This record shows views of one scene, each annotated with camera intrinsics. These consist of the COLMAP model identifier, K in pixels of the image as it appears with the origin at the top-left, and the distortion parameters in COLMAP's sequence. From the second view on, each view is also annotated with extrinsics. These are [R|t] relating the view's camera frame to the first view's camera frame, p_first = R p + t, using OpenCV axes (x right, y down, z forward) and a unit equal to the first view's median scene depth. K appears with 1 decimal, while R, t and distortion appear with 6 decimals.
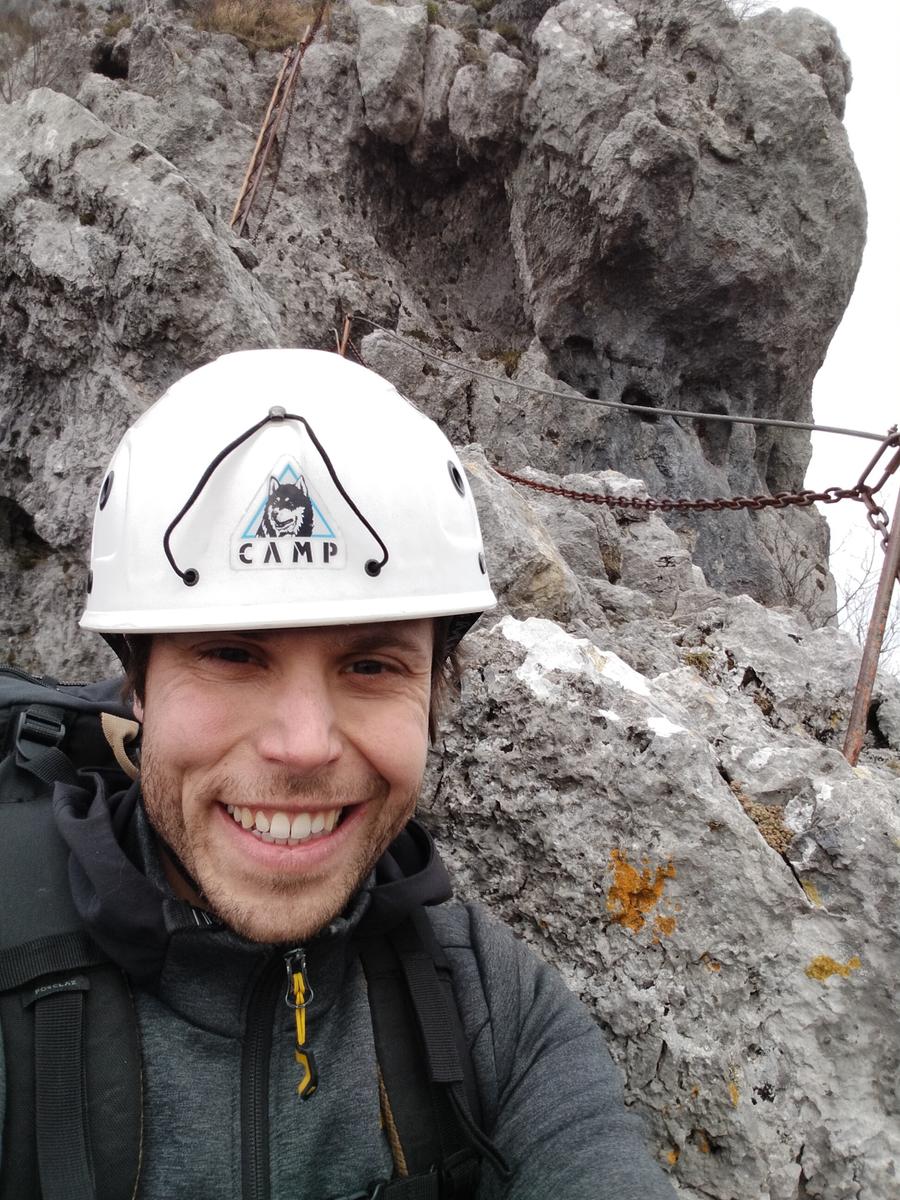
lens RADIAL K [[923.6, 0, 450.0], [0, 923.6, 600.0], [0, 0, 1]] dist [0.105825, -0.146994]
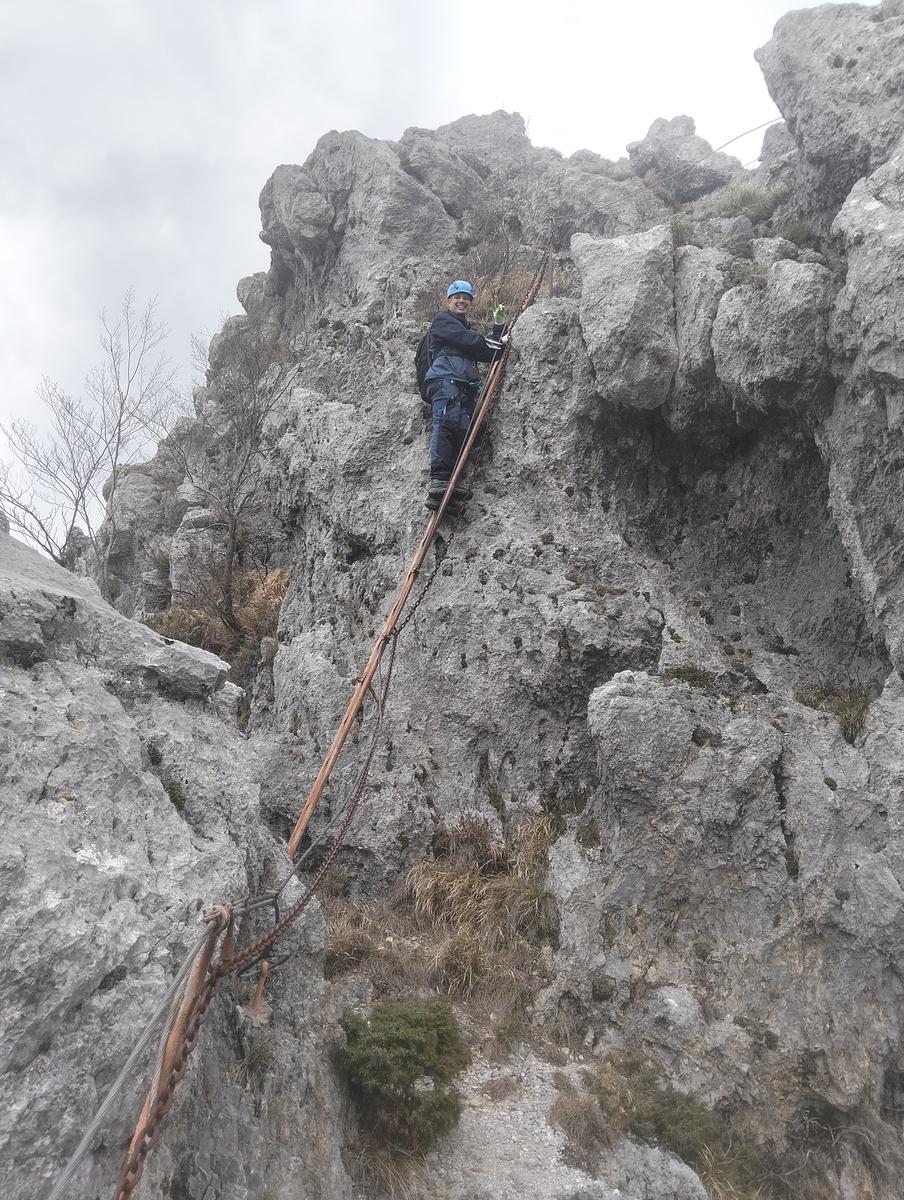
lens RADIAL K [[946.8, 0, 452.0], [0, 946.8, 600.0], [0, 0, 1]] dist [0.107481, -0.271976]
pose [[0.931853, -0.083705, -0.353050, 0.049243], [-0.012720, 0.964892, -0.262339, -0.163356], [0.362614, 0.248952, 0.898073, 0.351950]]
